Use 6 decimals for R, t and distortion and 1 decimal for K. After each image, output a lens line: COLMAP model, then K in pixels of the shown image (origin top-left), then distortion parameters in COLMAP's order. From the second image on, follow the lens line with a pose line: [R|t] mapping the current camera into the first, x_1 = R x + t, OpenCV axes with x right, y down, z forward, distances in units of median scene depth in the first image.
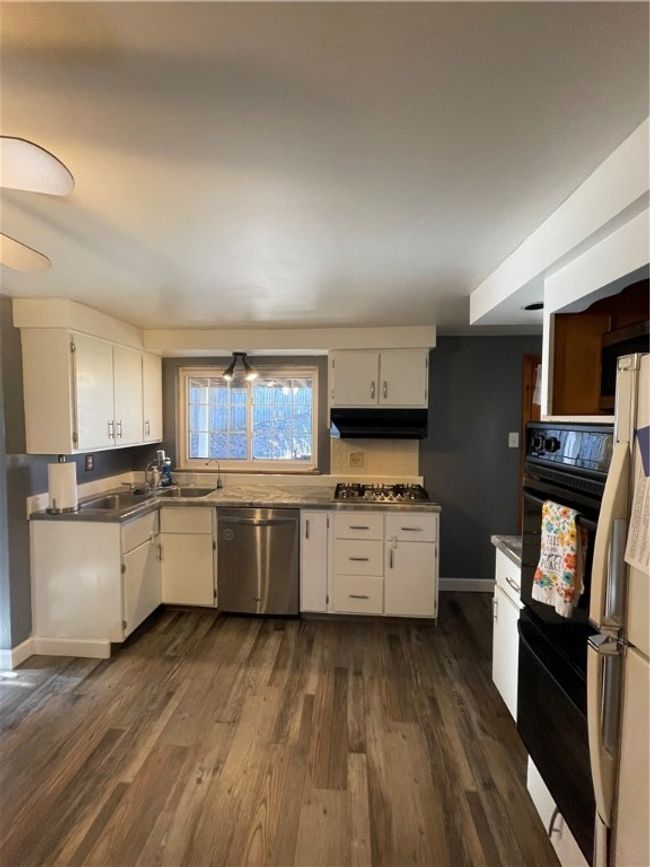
lens RADIAL K [[346.8, 0, 323.7], [0, 346.8, 434.4], [0, 0, 1]] dist [-0.001233, 0.000094]
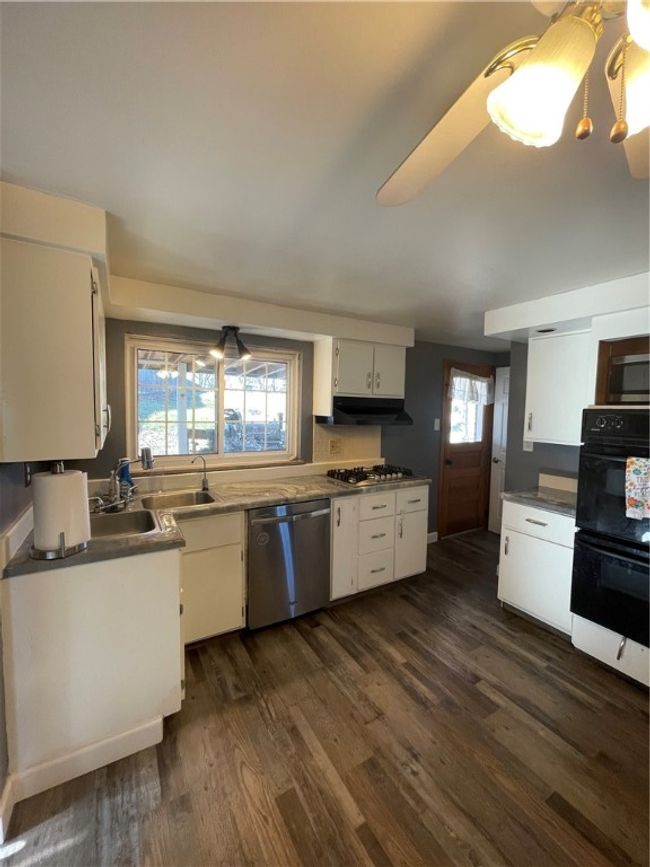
lens RADIAL K [[348.0, 0, 323.3], [0, 348.0, 431.7], [0, 0, 1]] dist [-0.002267, 0.000126]
pose [[0.819830, -0.029772, 0.571832, -0.703332], [0.017249, 0.999478, 0.027308, -0.000313], [-0.572347, -0.012524, 0.819916, 0.223508]]
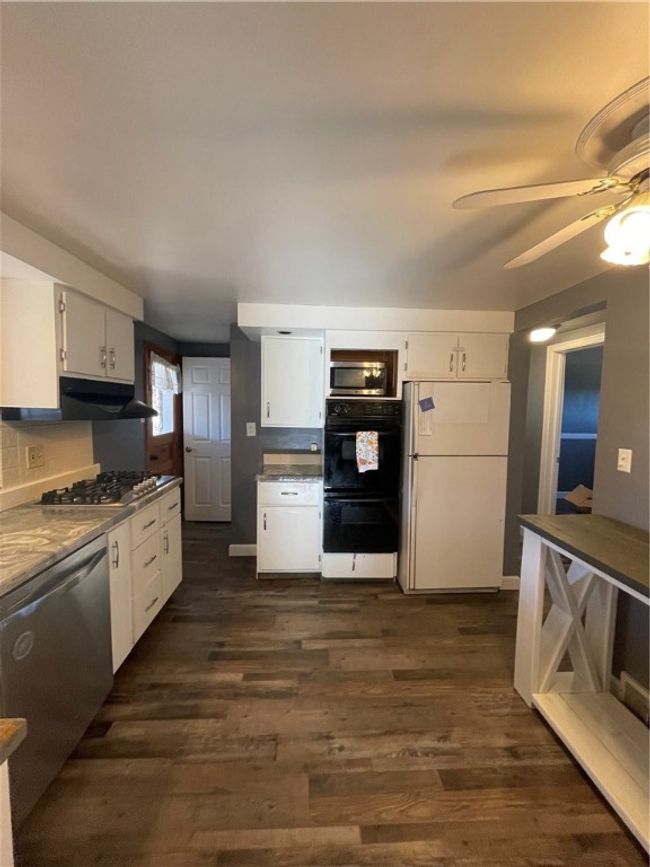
lens RADIAL K [[348.0, 0, 323.3], [0, 348.0, 431.7], [0, 0, 1]] dist [-0.002267, 0.000126]
pose [[-0.124661, -0.082604, 0.988755, -0.819835], [0.034801, 0.995551, 0.087560, -0.015338], [-0.991589, 0.045325, -0.121231, 0.720229]]
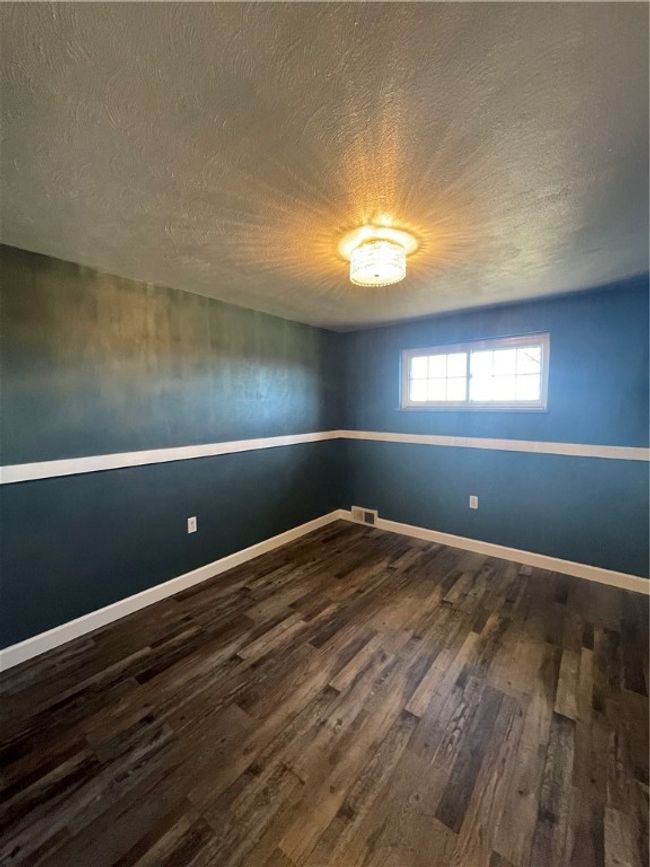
lens RADIAL K [[346.8, 0, 323.7], [0, 346.8, 434.4], [0, 0, 1]] dist [-0.001233, 0.000094]
pose [[-0.829413, -0.067211, 0.554577, -0.535961], [0.020177, 0.988484, 0.149974, -0.012578], [-0.558271, 0.135581, -0.818506, 1.122694]]
